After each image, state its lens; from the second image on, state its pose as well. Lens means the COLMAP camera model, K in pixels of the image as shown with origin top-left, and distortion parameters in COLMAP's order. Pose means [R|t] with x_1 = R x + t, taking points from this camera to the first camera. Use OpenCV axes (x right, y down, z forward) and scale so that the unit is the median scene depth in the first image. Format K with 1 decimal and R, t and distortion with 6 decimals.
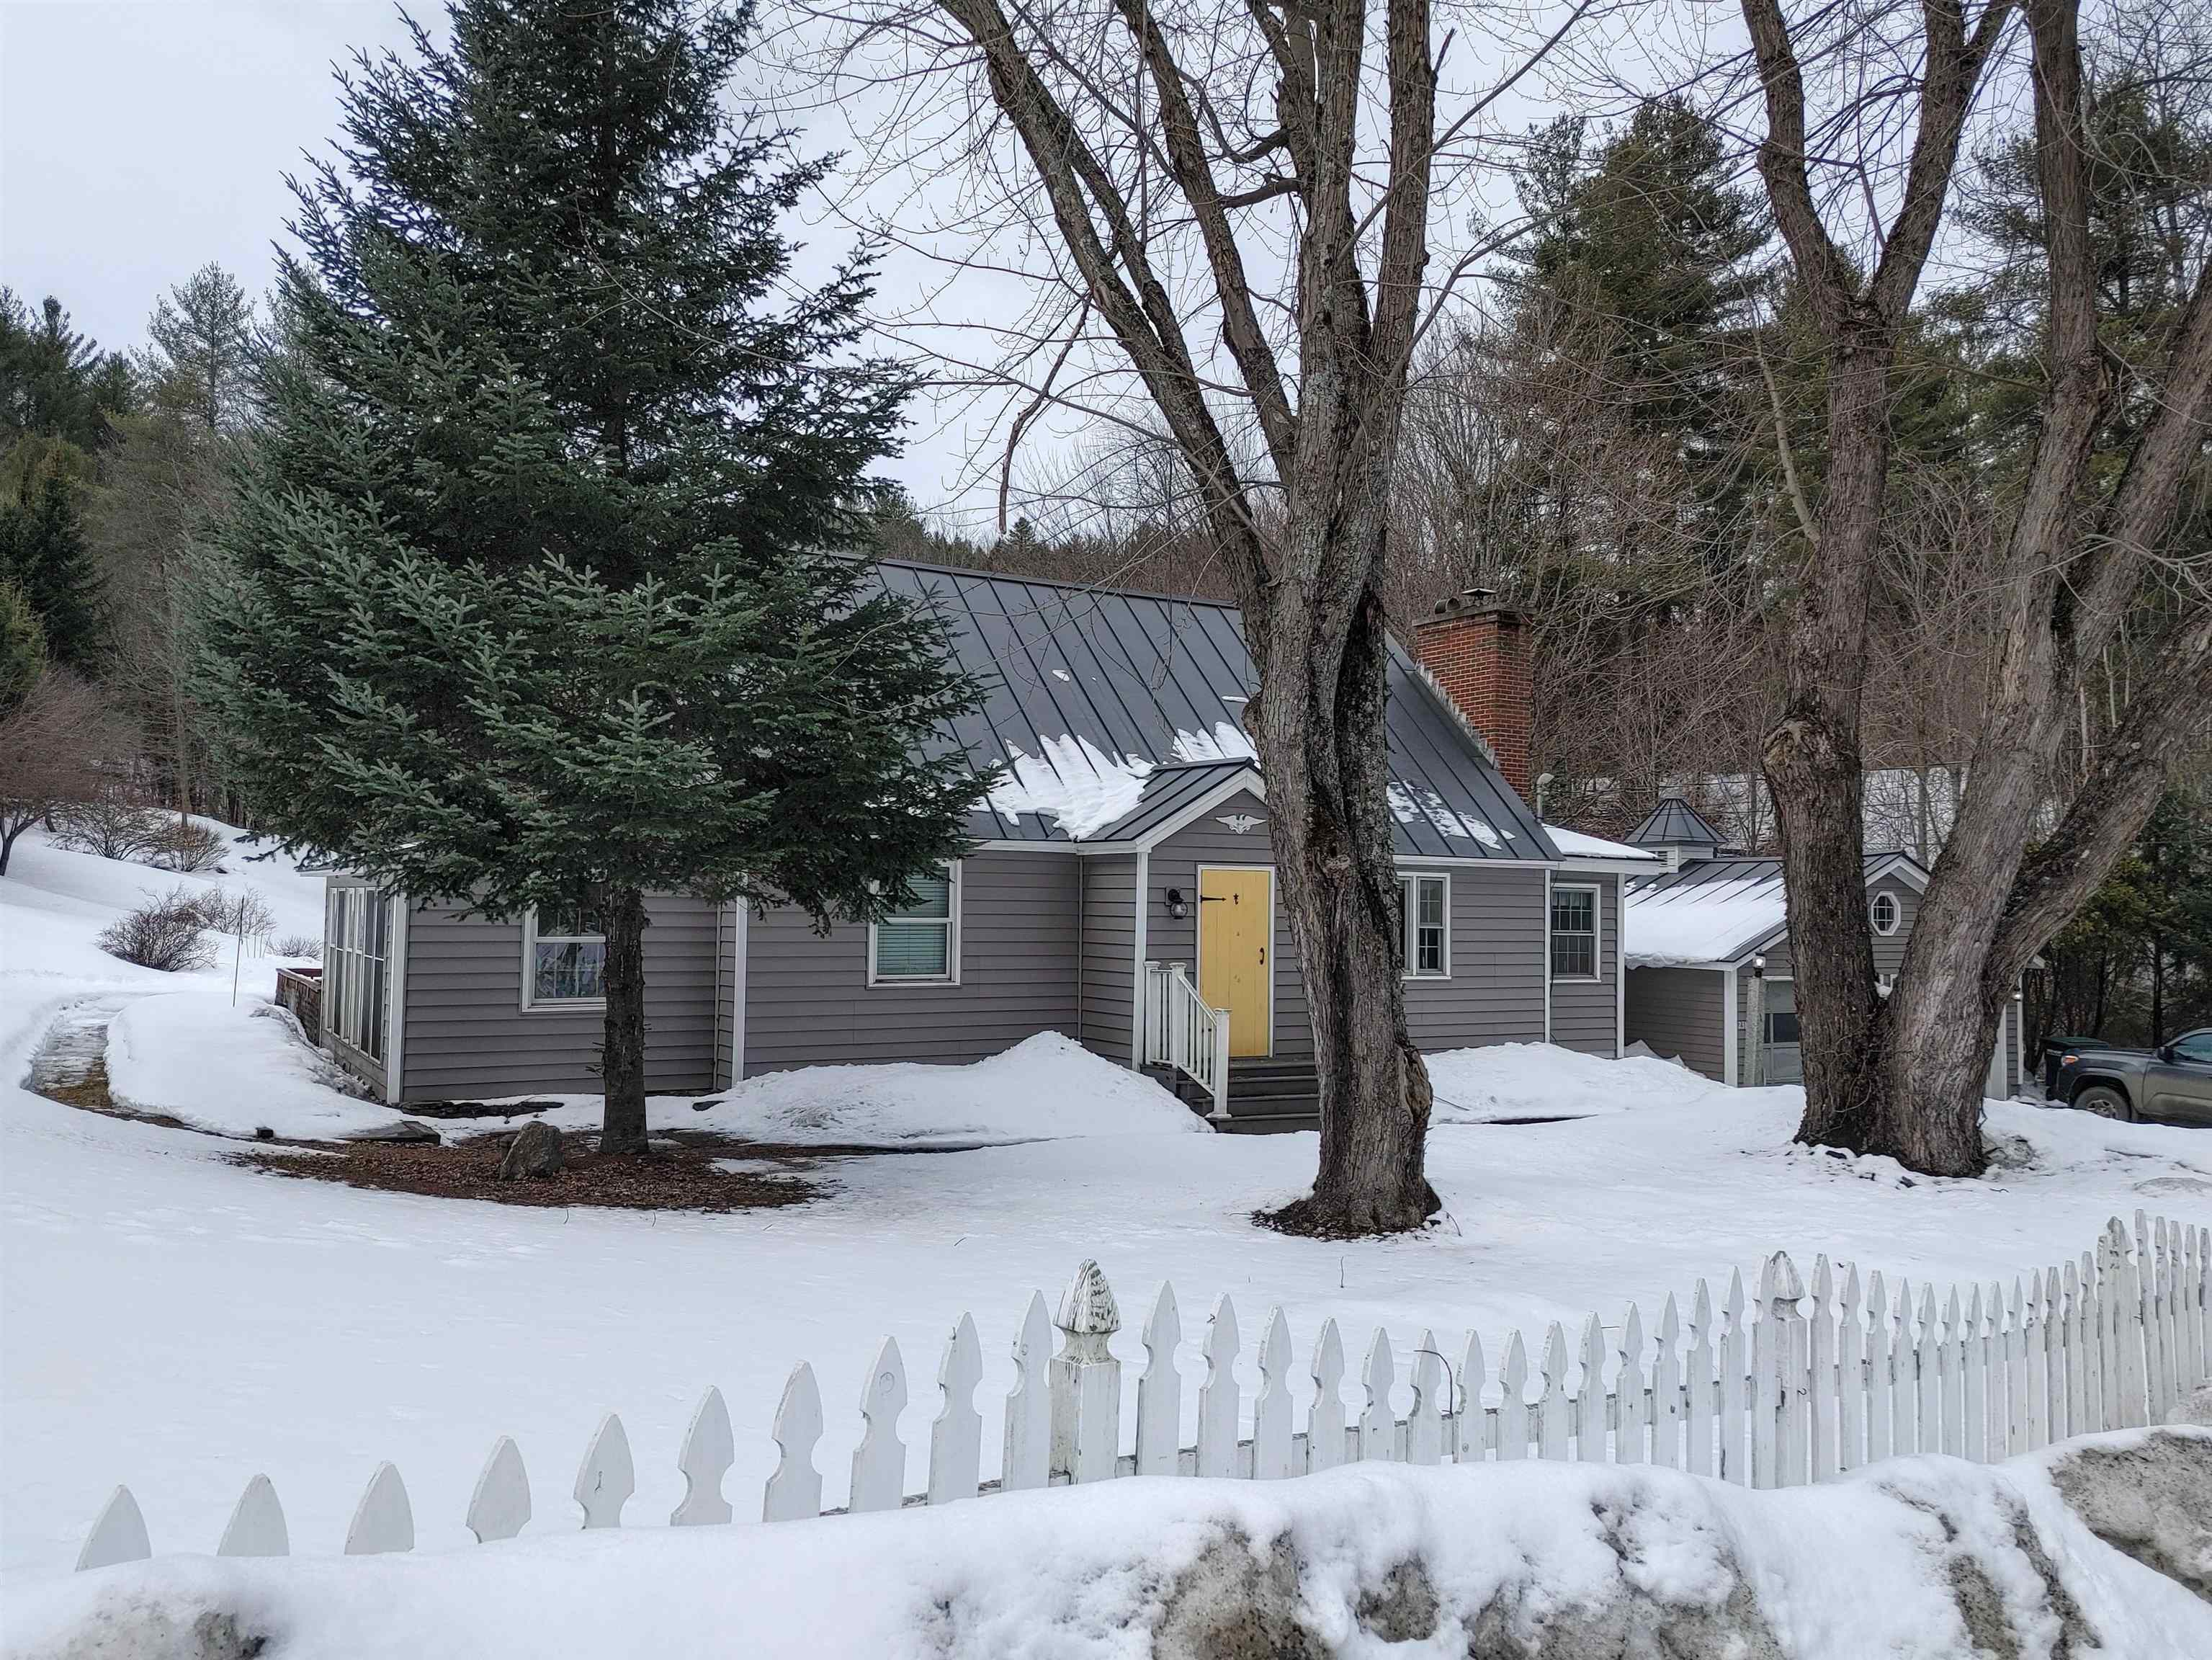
lens RADIAL K [[1650.3, 0, 1106.0], [0, 1650.3, 830.0], [0, 0, 1]] dist [0.102748, -0.130161]
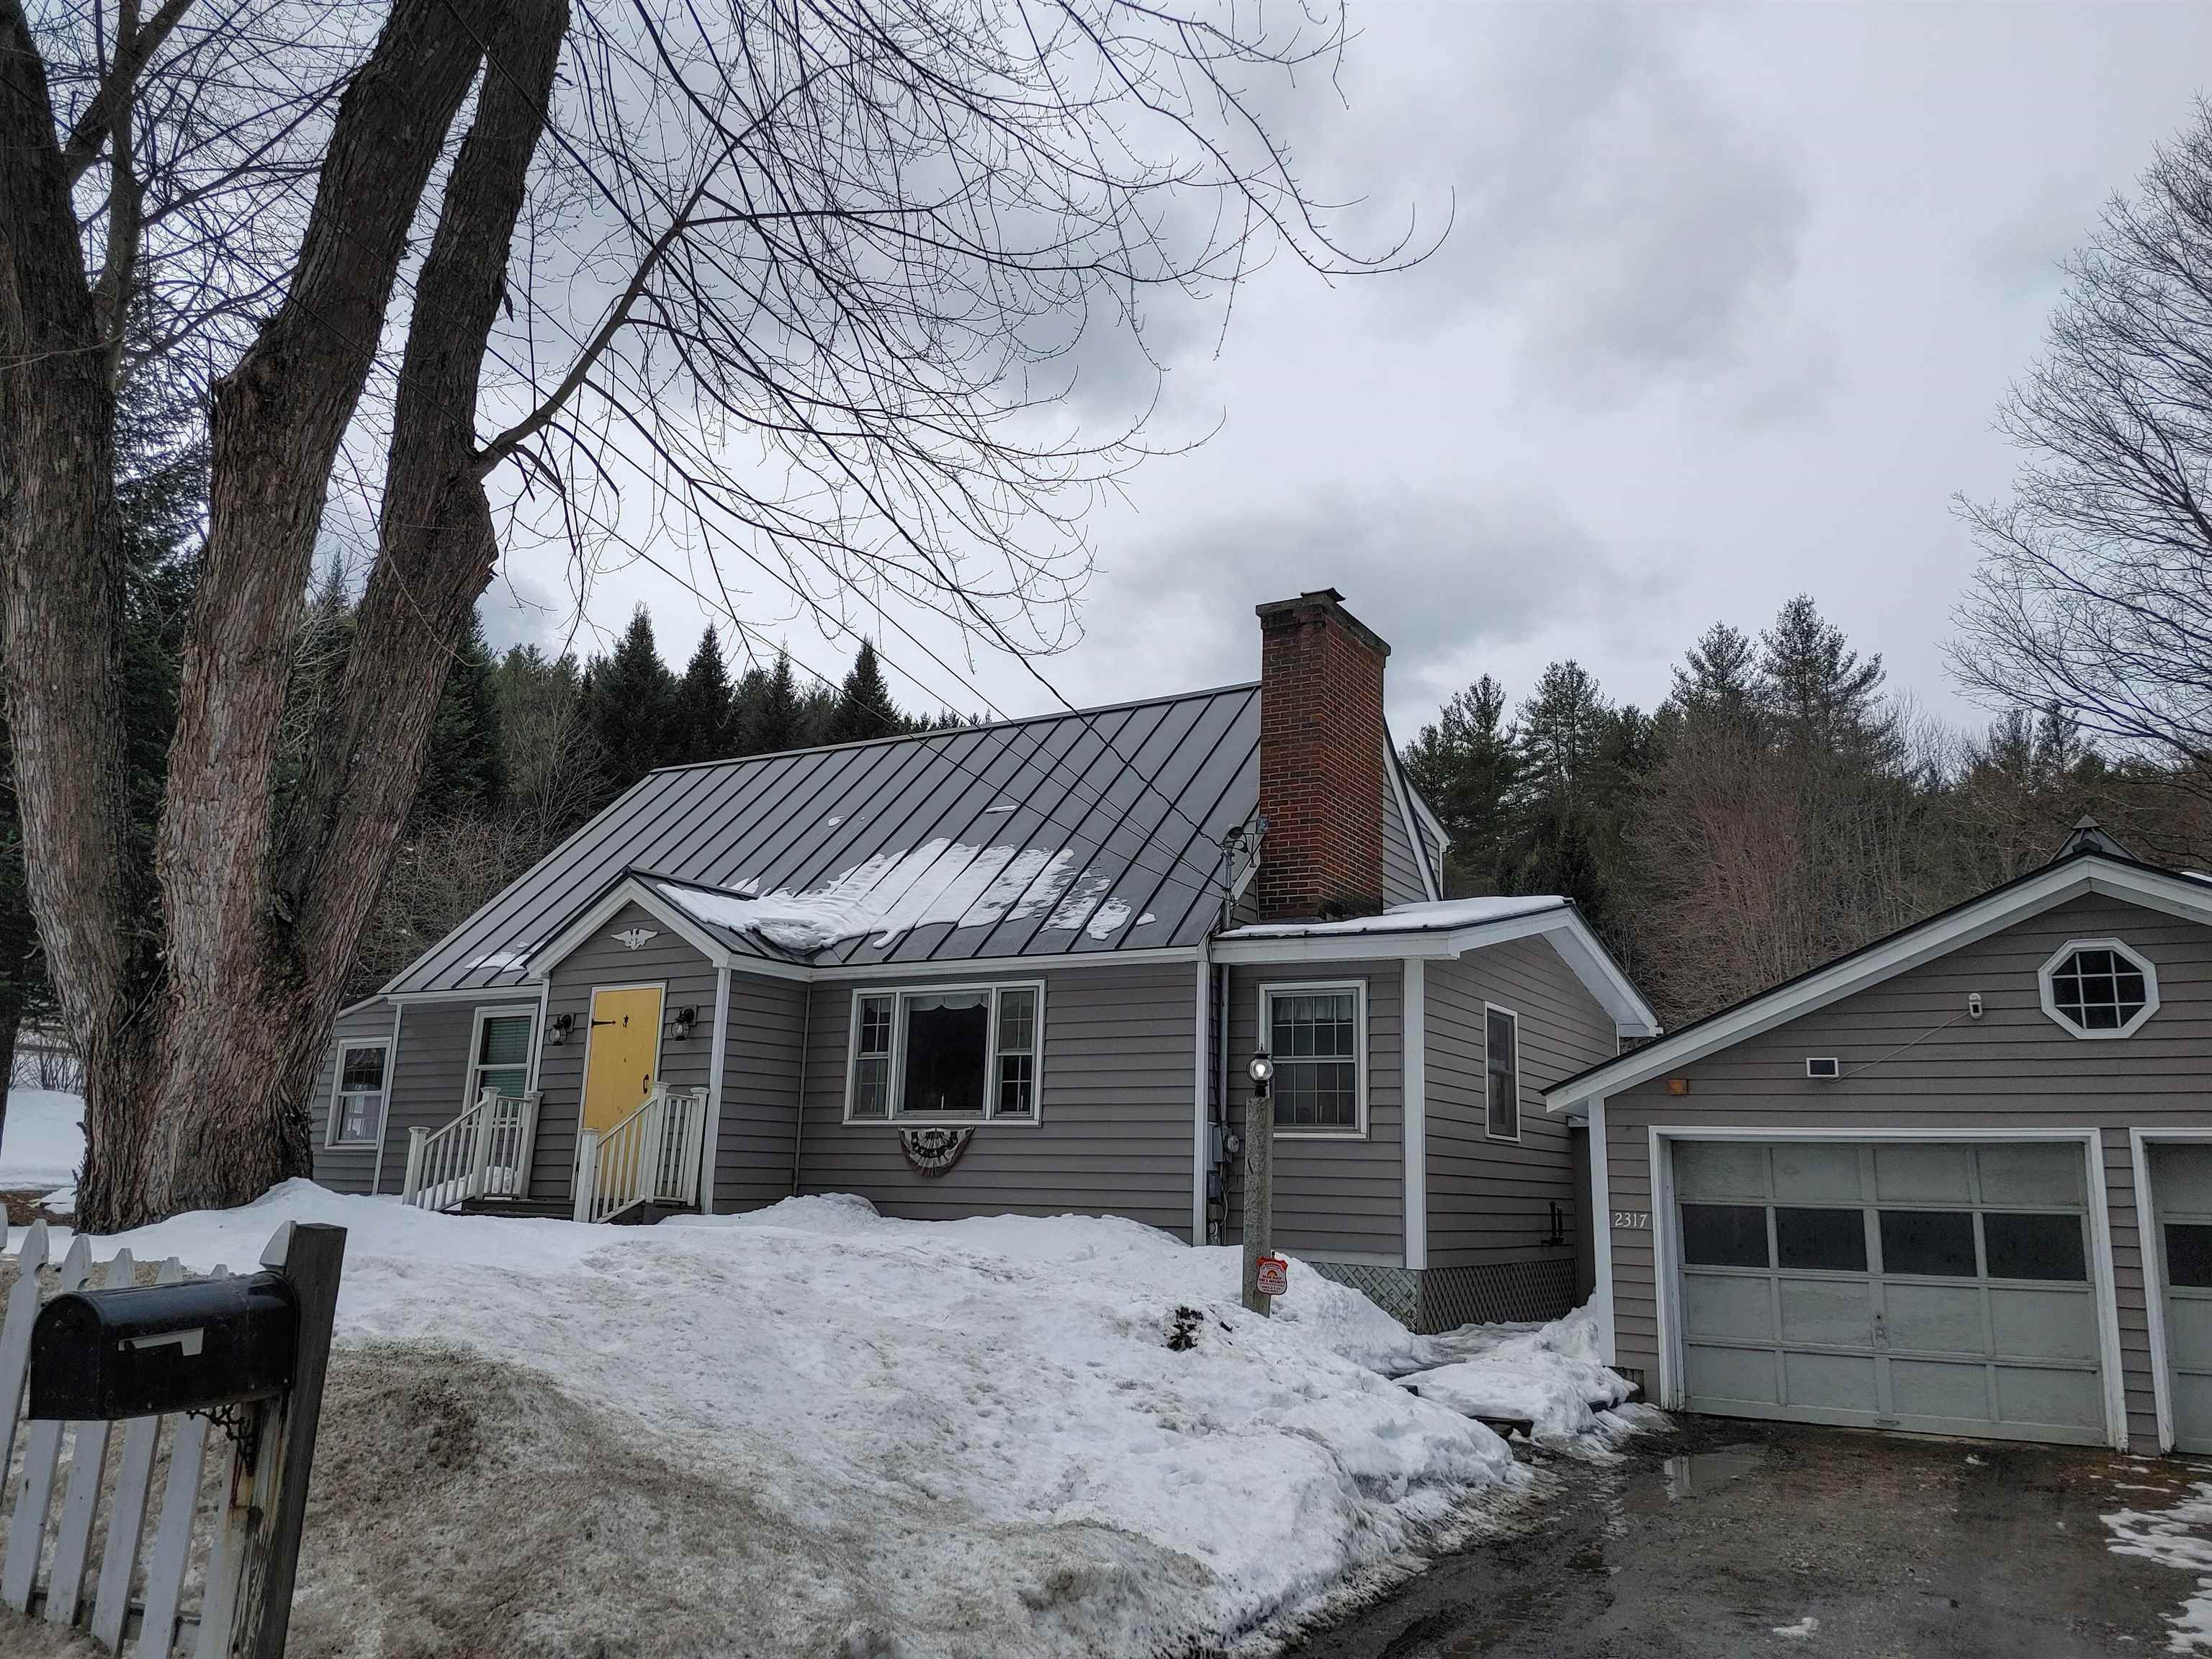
lens RADIAL K [[1650.1, 0, 1106.0], [0, 1650.1, 829.5], [0, 0, 1]] dist [0.102748, -0.130161]
pose [[0.501438, -0.193855, -0.843197, 0.864094], [0.017656, 0.976665, -0.214040, 0.119927], [0.865014, 0.092440, 0.493160, 0.658651]]
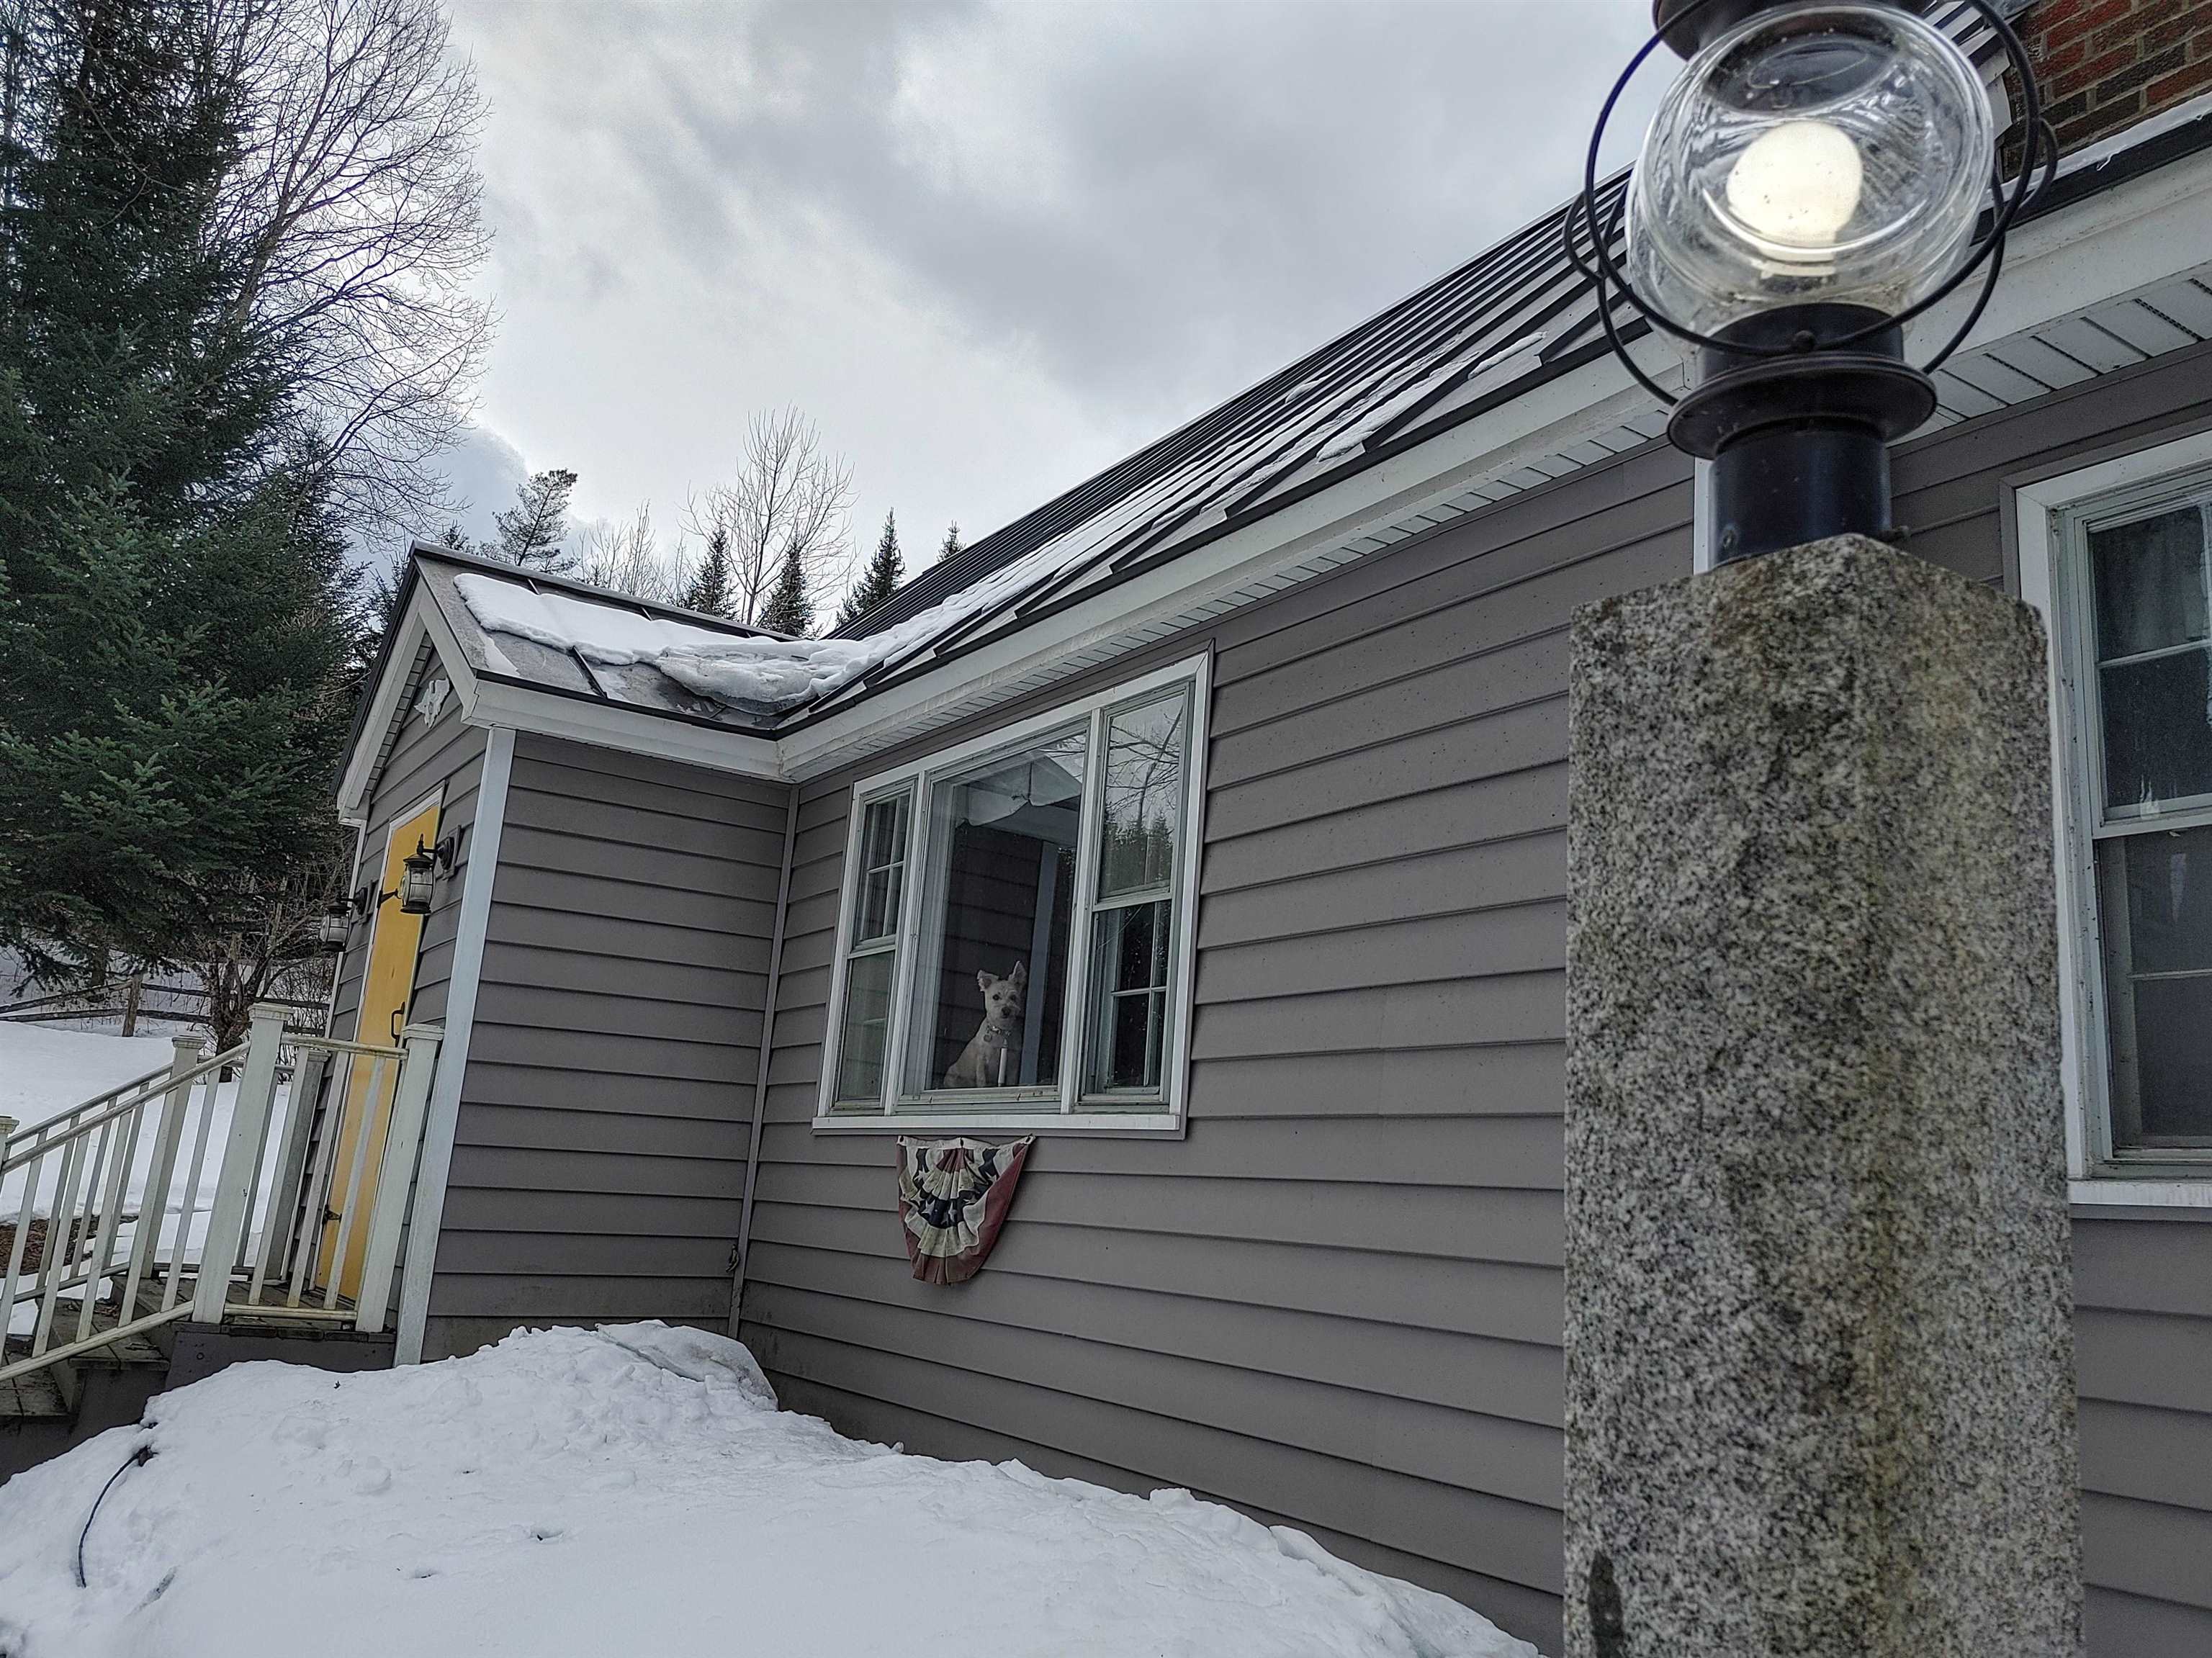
lens RADIAL K [[1650.0, 0, 1106.0], [0, 1650.0, 829.0], [0, 0, 1]] dist [0.102748, -0.130161]
pose [[0.073485, -0.234193, -0.969409, 0.421479], [-0.023815, 0.971348, -0.236466, 0.103274], [0.997012, 0.040464, 0.065802, 0.980319]]
